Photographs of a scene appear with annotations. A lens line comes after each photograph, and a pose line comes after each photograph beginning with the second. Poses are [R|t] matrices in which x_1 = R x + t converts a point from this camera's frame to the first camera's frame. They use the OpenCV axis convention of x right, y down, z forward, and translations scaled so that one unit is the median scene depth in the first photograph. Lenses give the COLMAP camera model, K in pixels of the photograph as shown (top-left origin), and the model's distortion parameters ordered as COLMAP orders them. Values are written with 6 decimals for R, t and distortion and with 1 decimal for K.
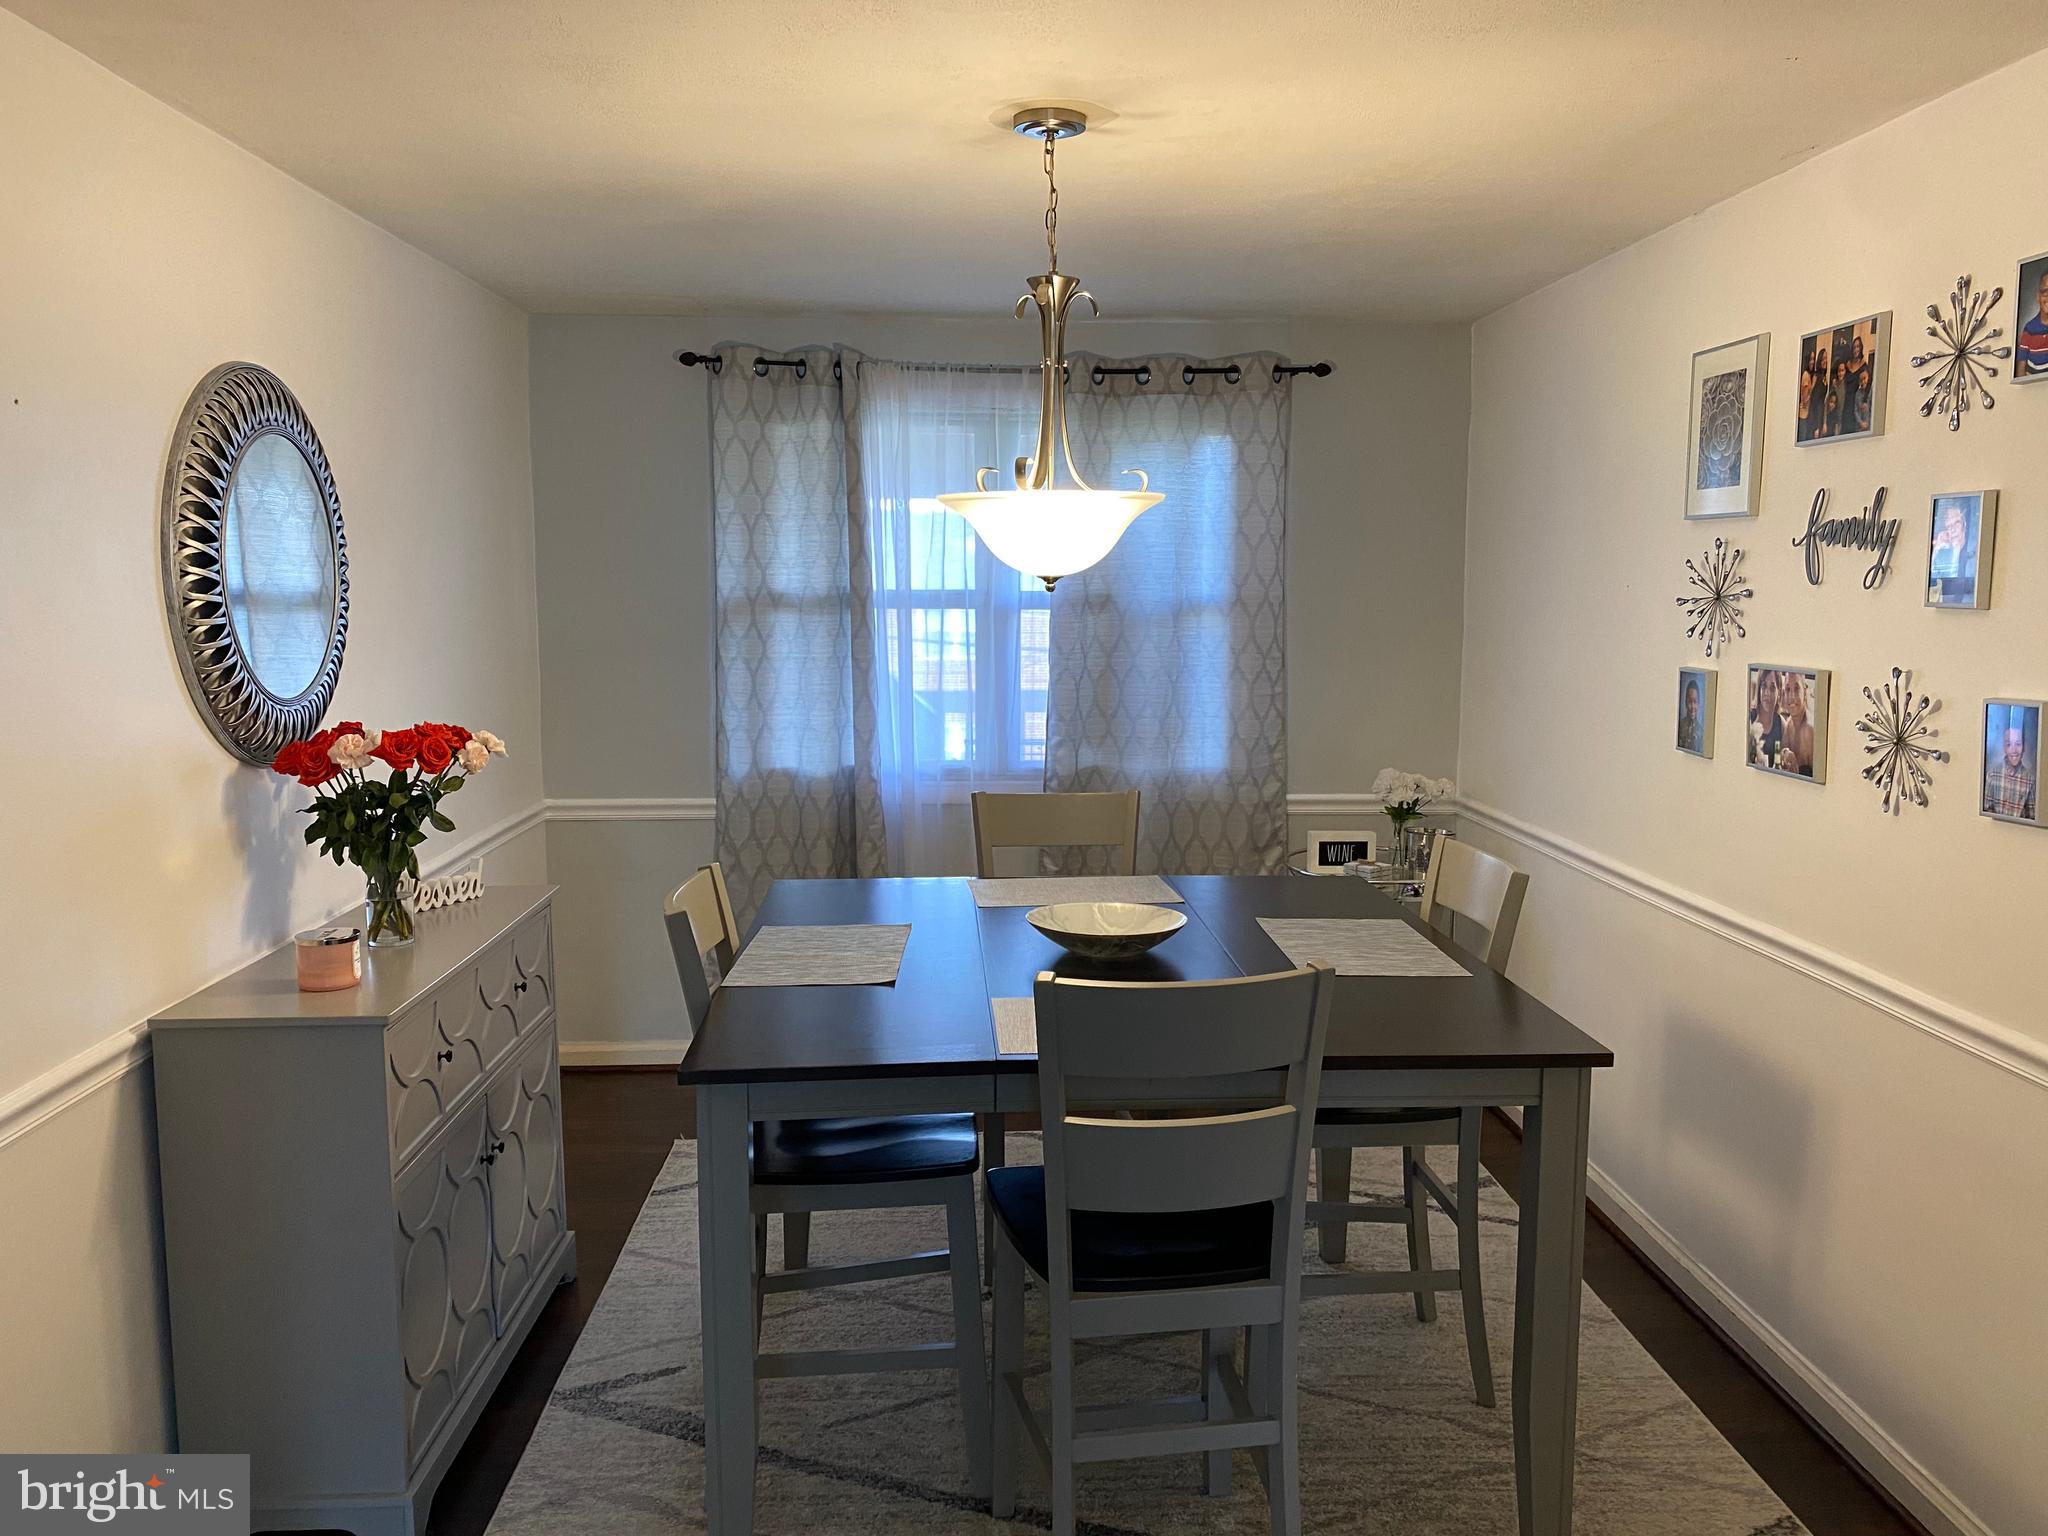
lens RADIAL K [[1542.5, 0, 1024.0], [0, 1542.5, 768.0], [0, 0, 1]] dist [0.097674, -0.003249]
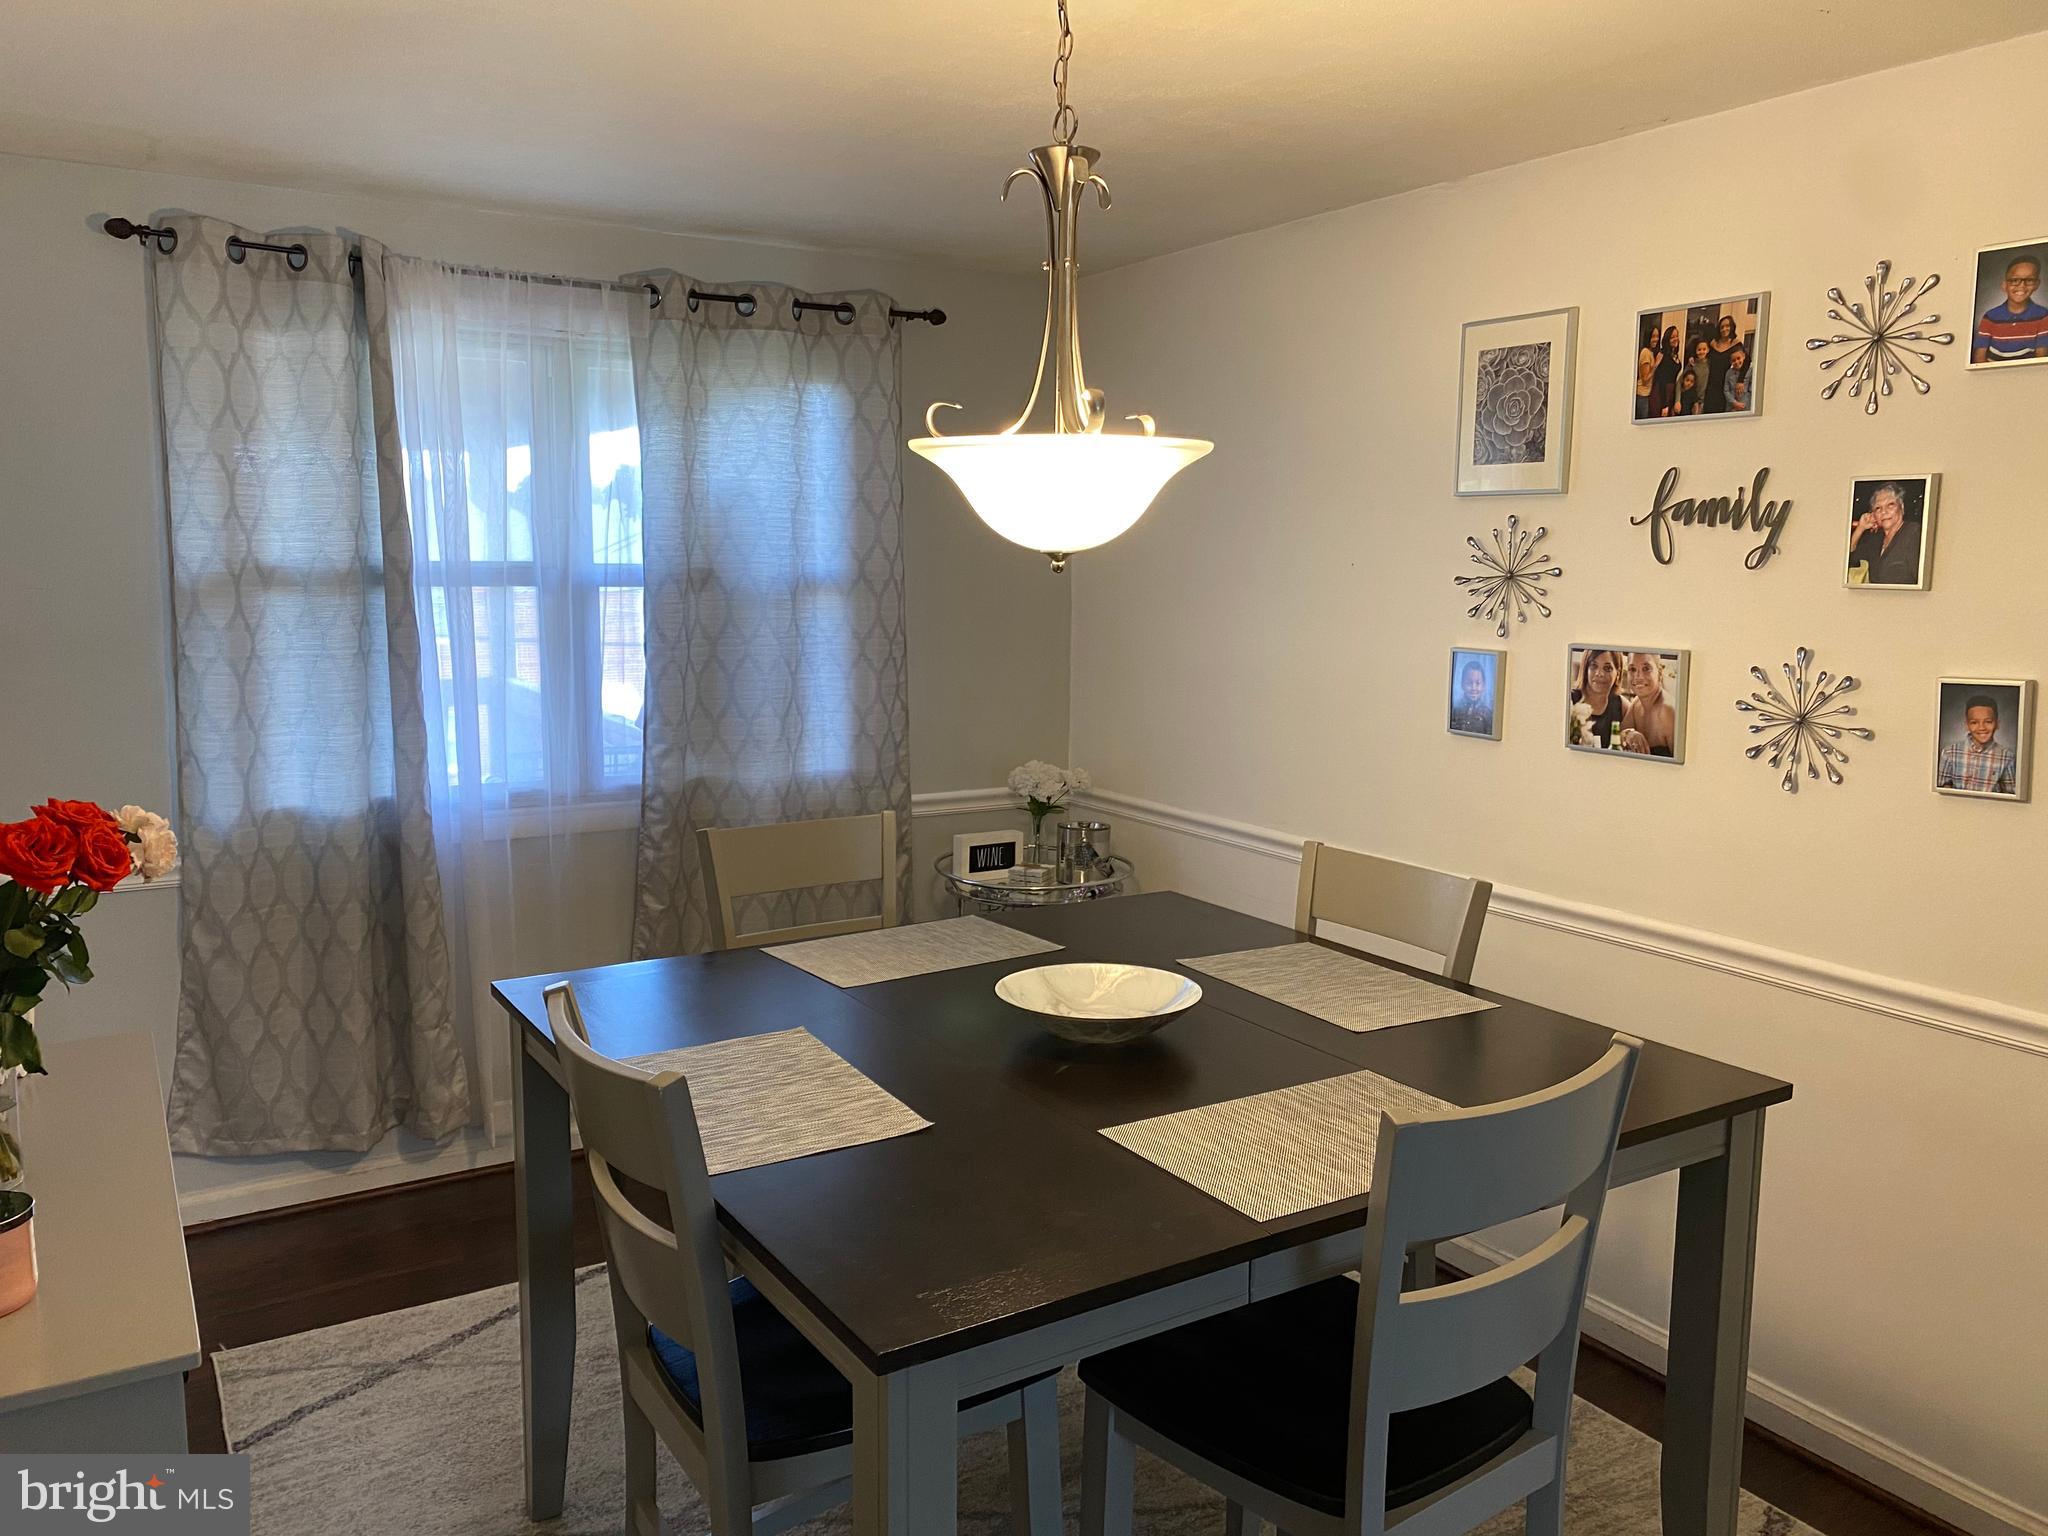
lens RADIAL K [[1553.6, 0, 1024.0], [0, 1553.6, 768.0], [0, 0, 1]] dist [0.087573, -0.111646]
pose [[0.884867, -0.060199, 0.461937, -0.196806], [0.052141, 0.998183, 0.030204, -0.023826], [-0.462916, -0.002641, 0.886398, 0.190442]]
